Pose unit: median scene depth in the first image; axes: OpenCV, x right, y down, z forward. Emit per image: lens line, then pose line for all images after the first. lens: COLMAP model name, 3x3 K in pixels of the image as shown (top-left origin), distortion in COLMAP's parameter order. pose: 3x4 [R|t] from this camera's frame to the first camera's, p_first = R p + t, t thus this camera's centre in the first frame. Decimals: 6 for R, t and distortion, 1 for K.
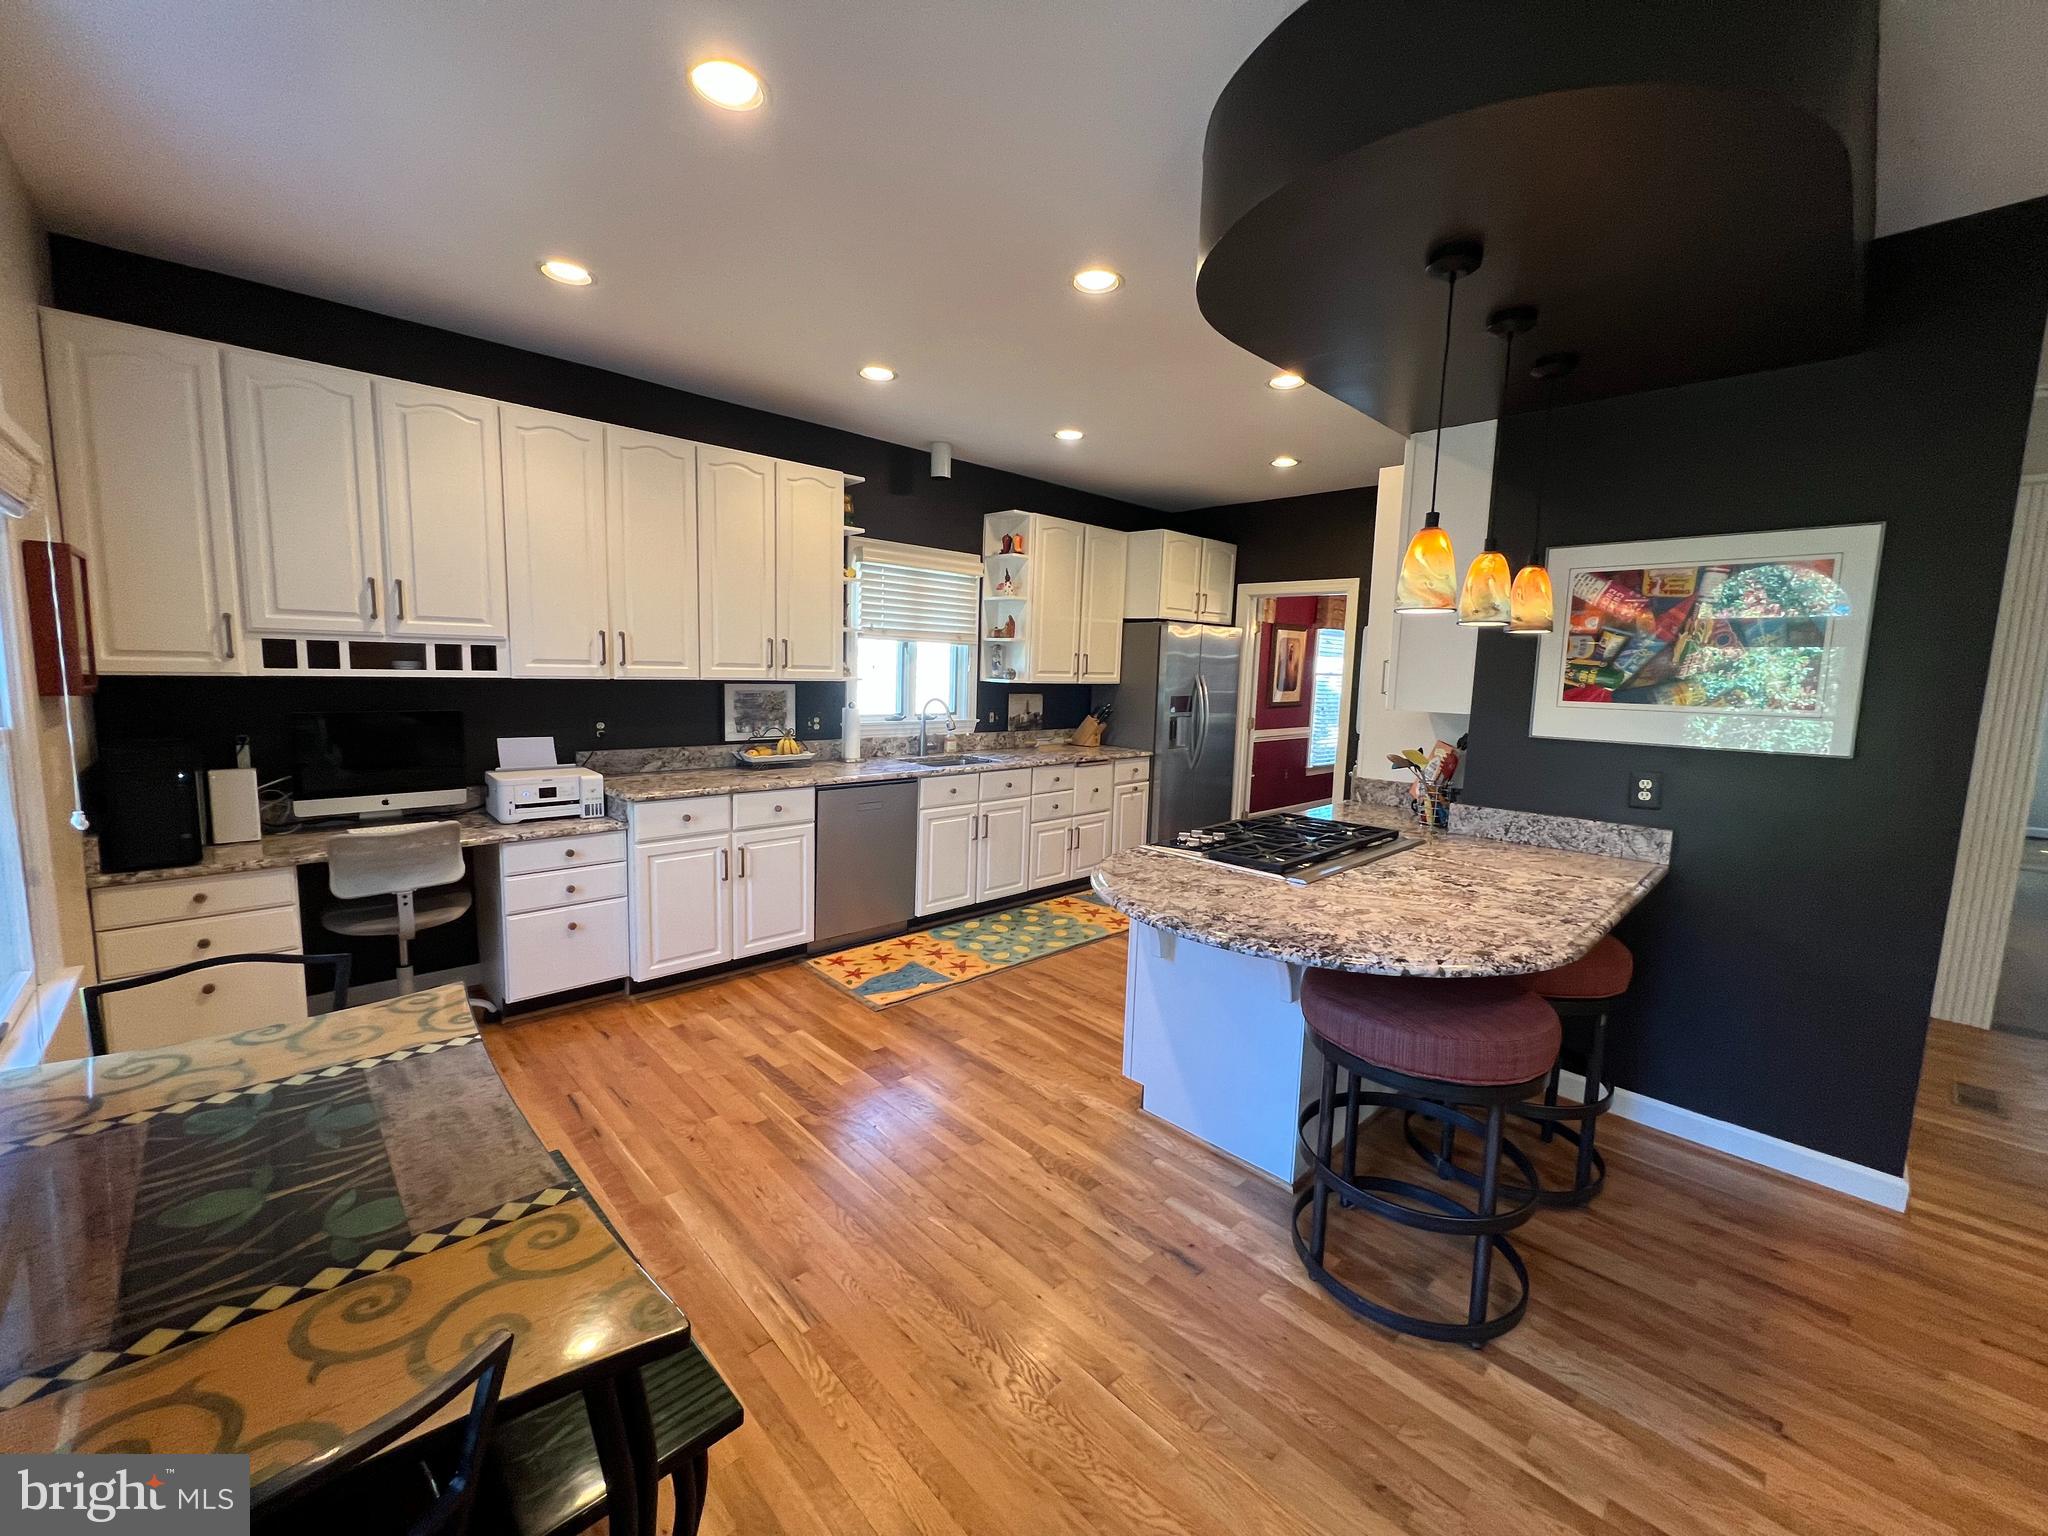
lens RADIAL K [[818.8, 0, 1022.4], [0, 818.8, 758.2], [0, 0, 1]] dist [-0.005212, 0.001330]
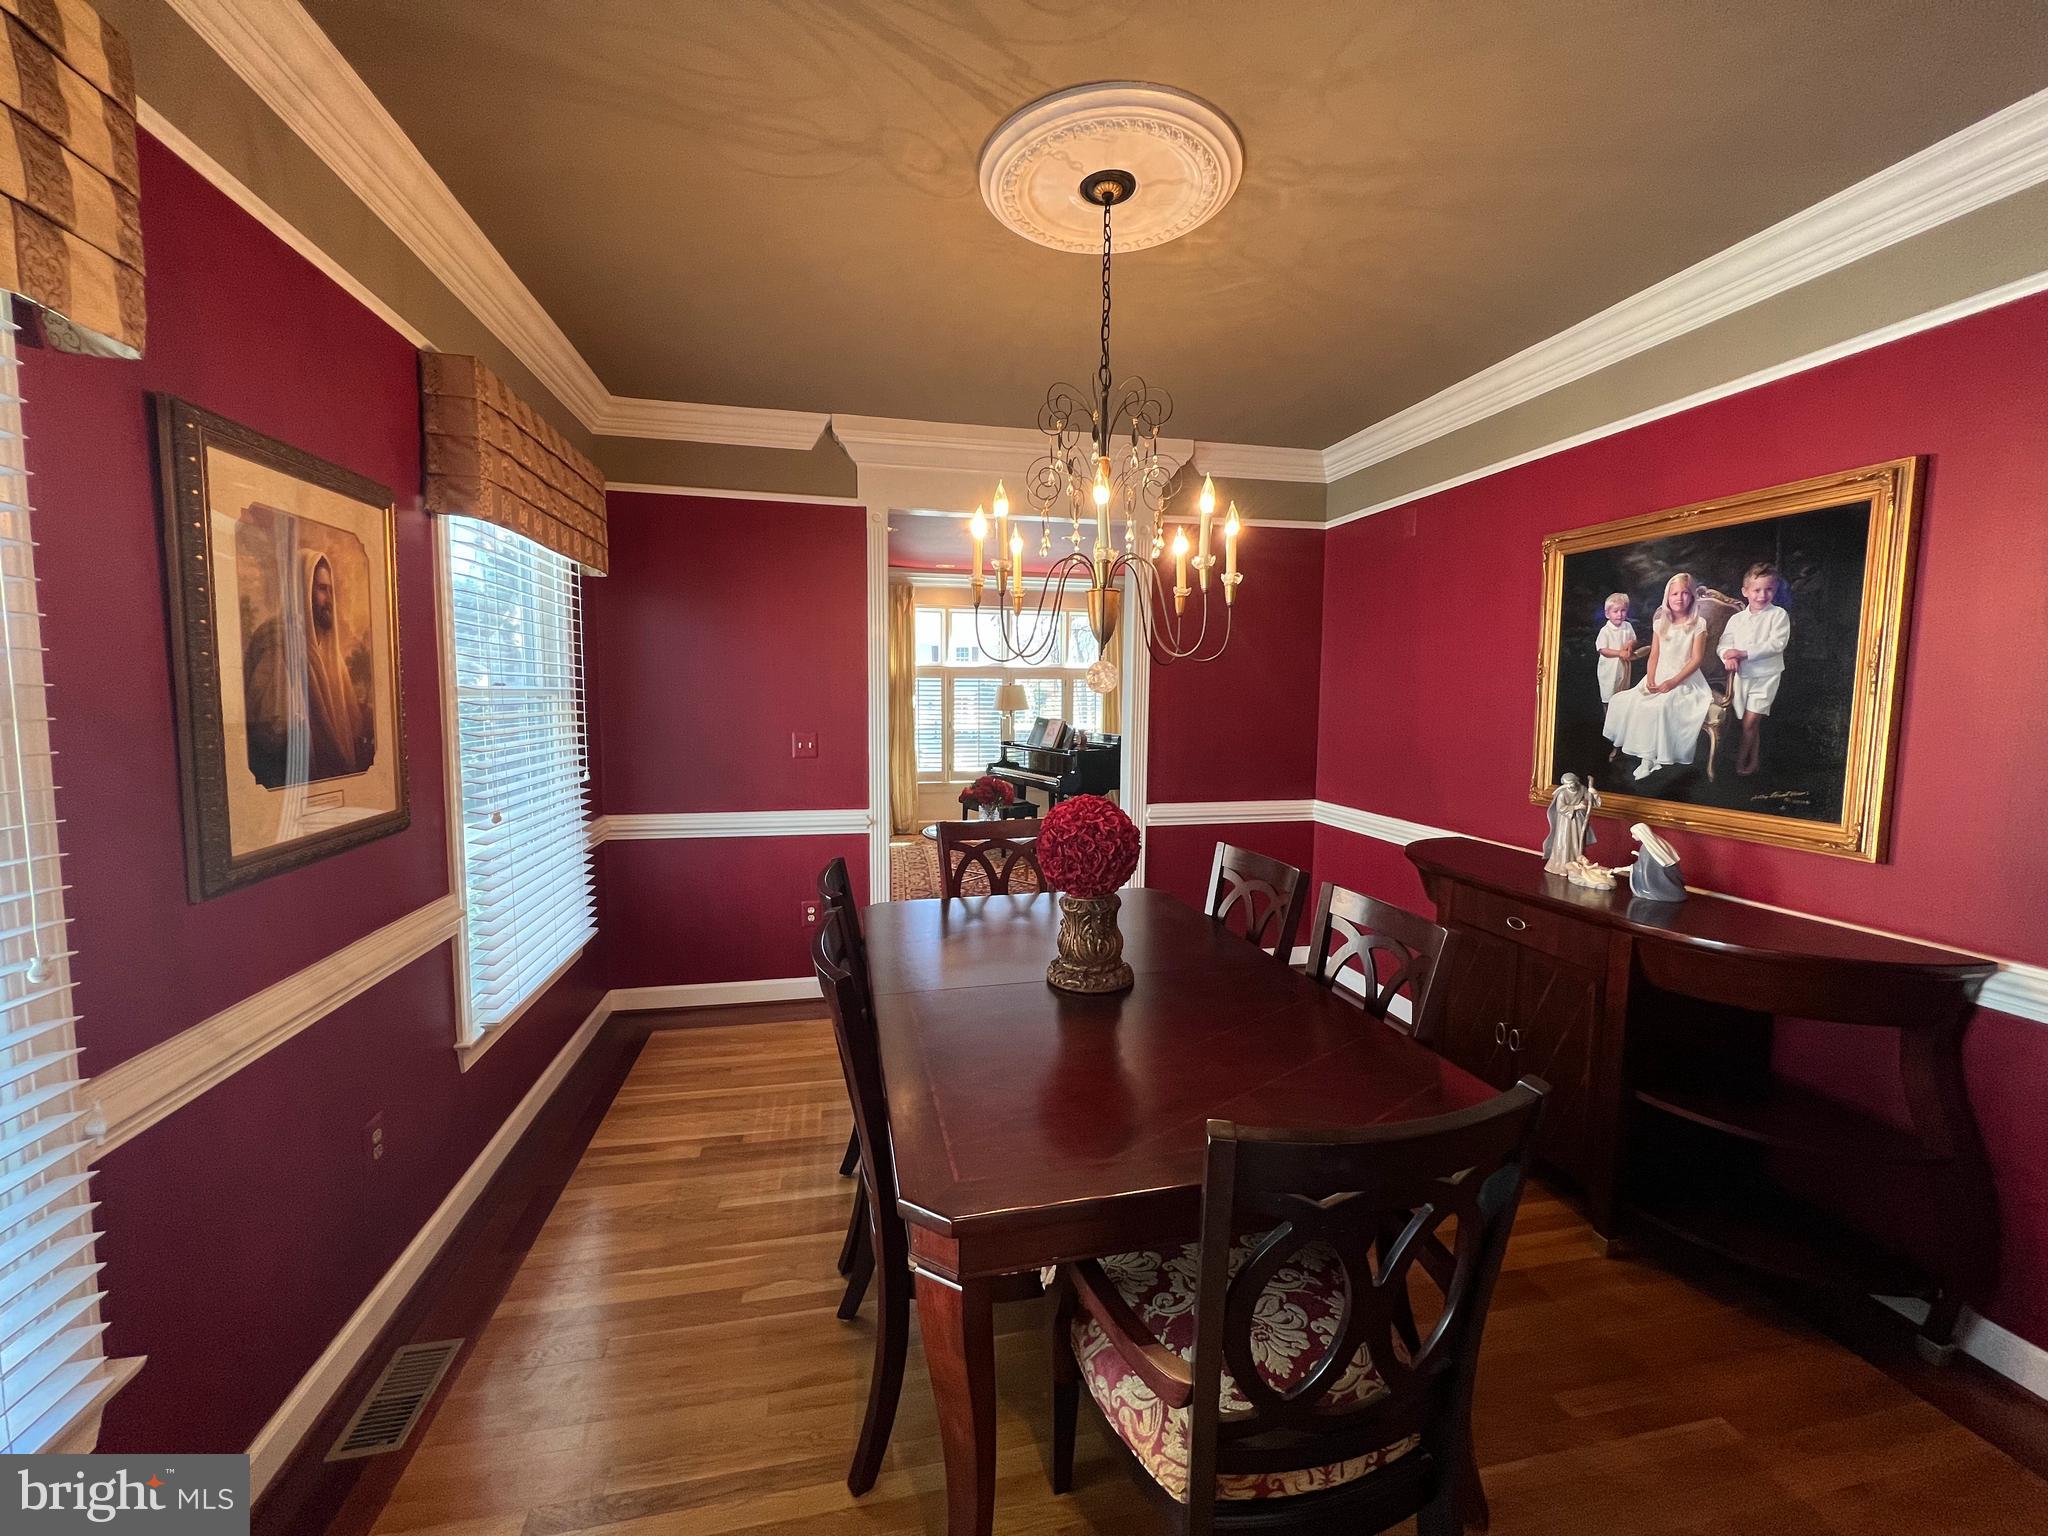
lens RADIAL K [[818.8, 0, 1021.9], [0, 818.8, 766.4], [0, 0, 1]] dist [-0.005212, 0.001330]
pose [[0.525754, -0.108329, 0.843711, 0.558303], [0.107936, 0.992336, 0.060152, -0.182961], [-0.843761, 0.059441, 0.533417, 1.704194]]
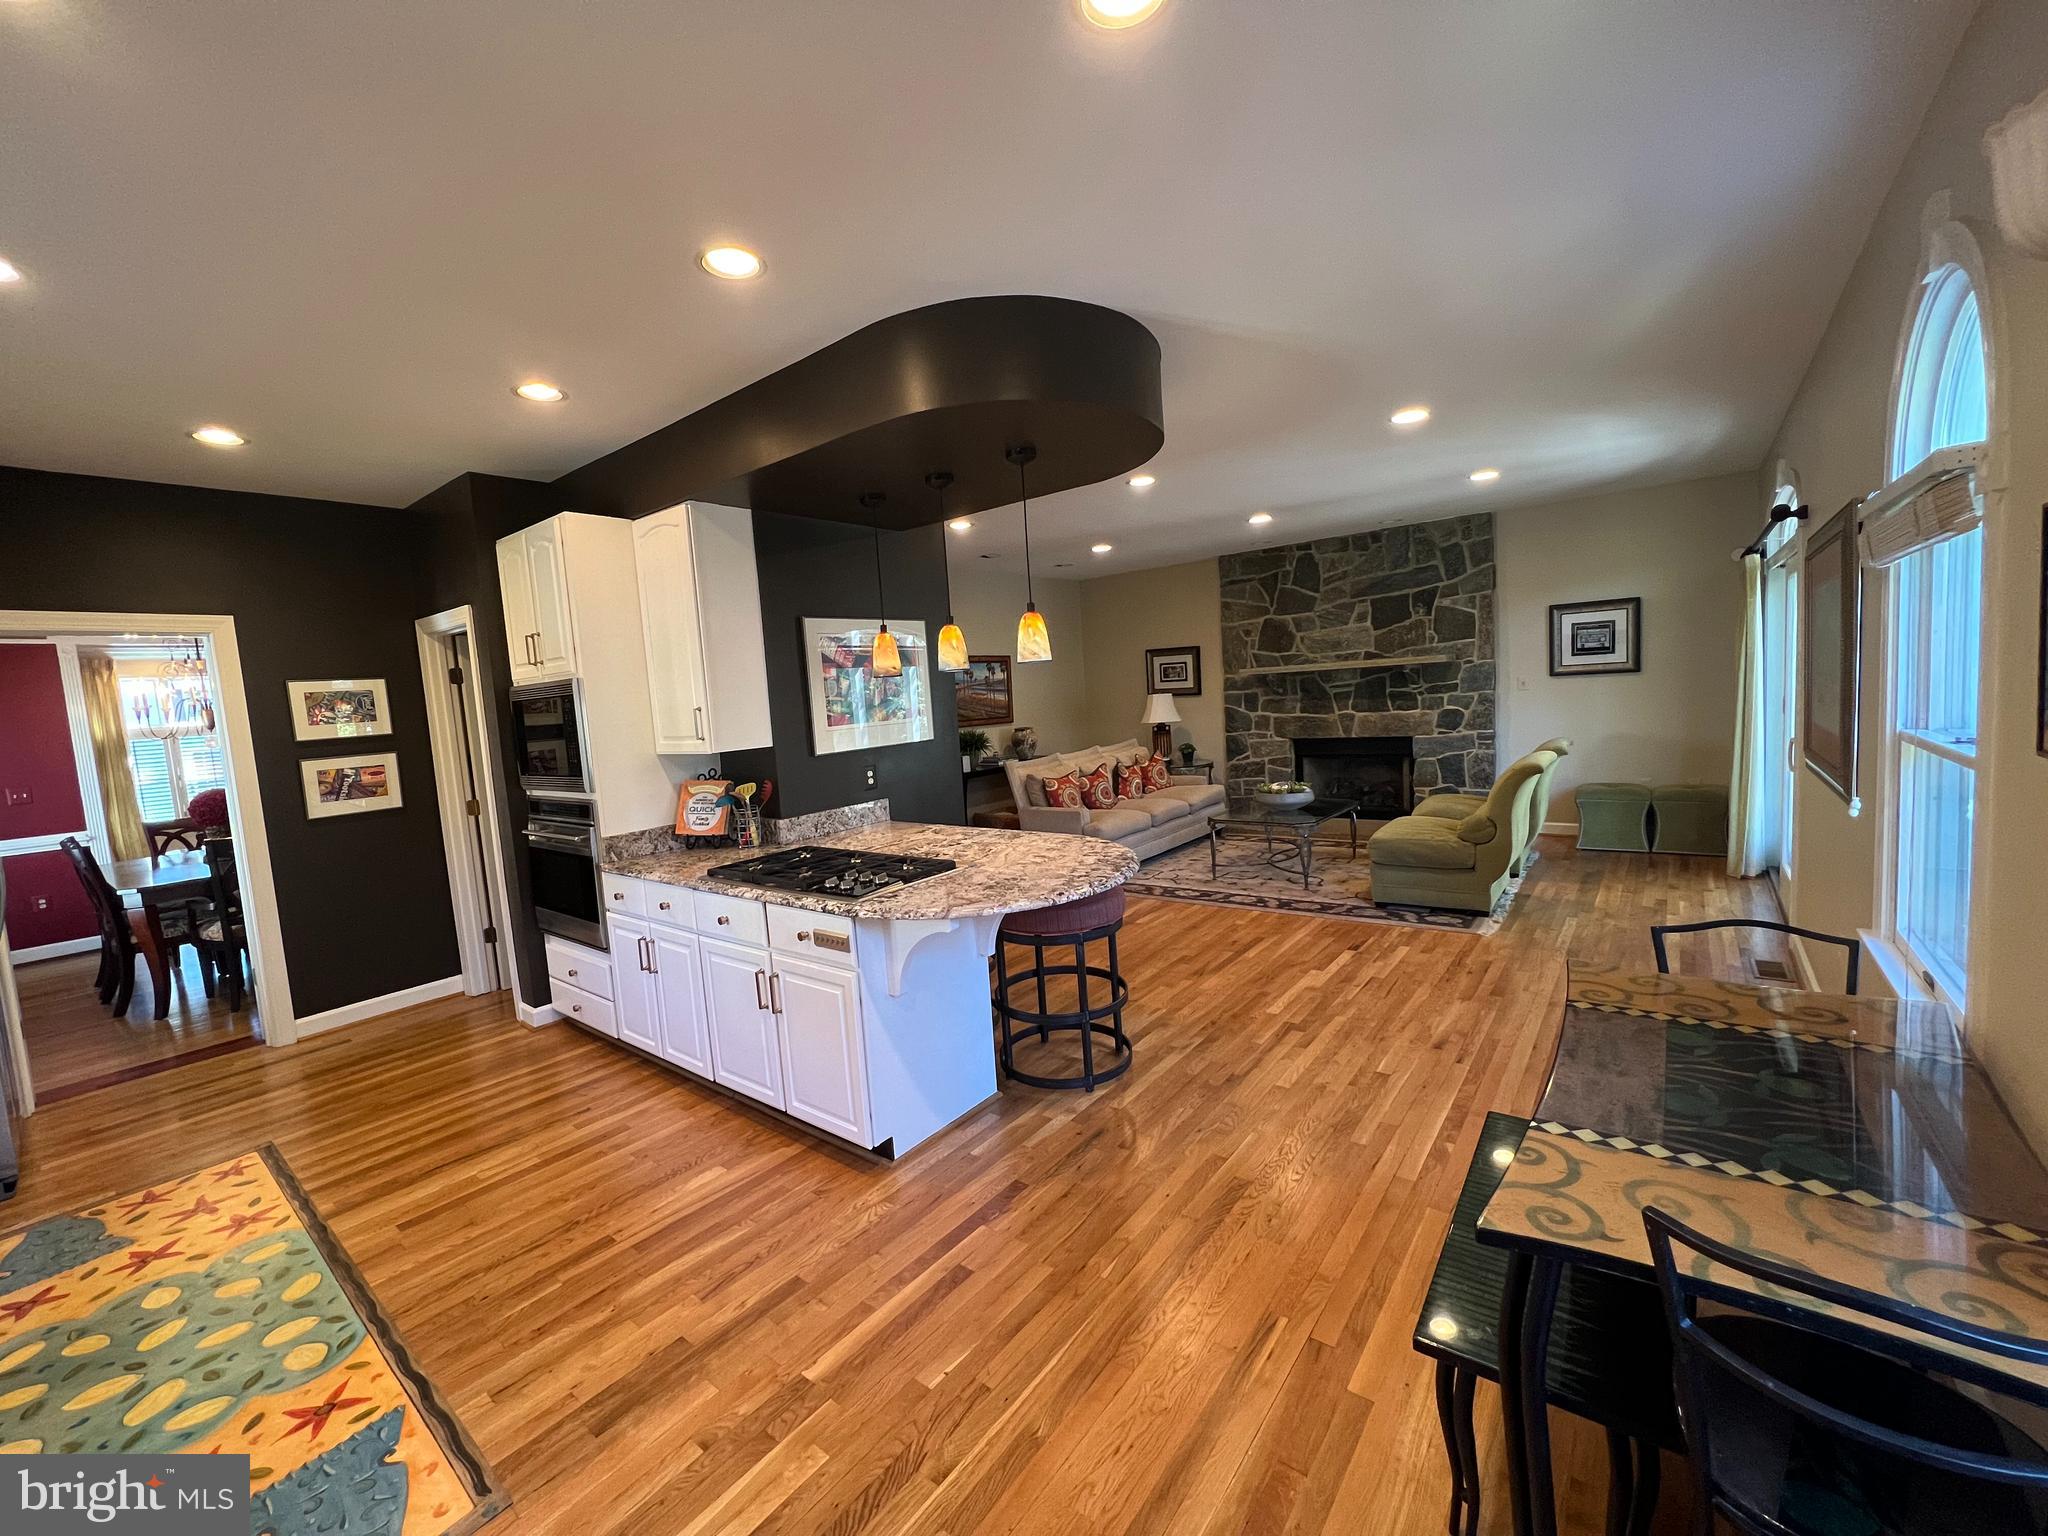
lens RADIAL K [[818.8, 0, 1019.4], [0, 818.8, 757.6], [0, 0, 1]] dist [-0.005212, 0.001330]
pose [[-0.136084, -0.102471, 0.985384, -0.617033], [0.170947, 0.977288, 0.125238, -0.110578], [-0.975837, 0.185491, -0.115476, 0.681517]]
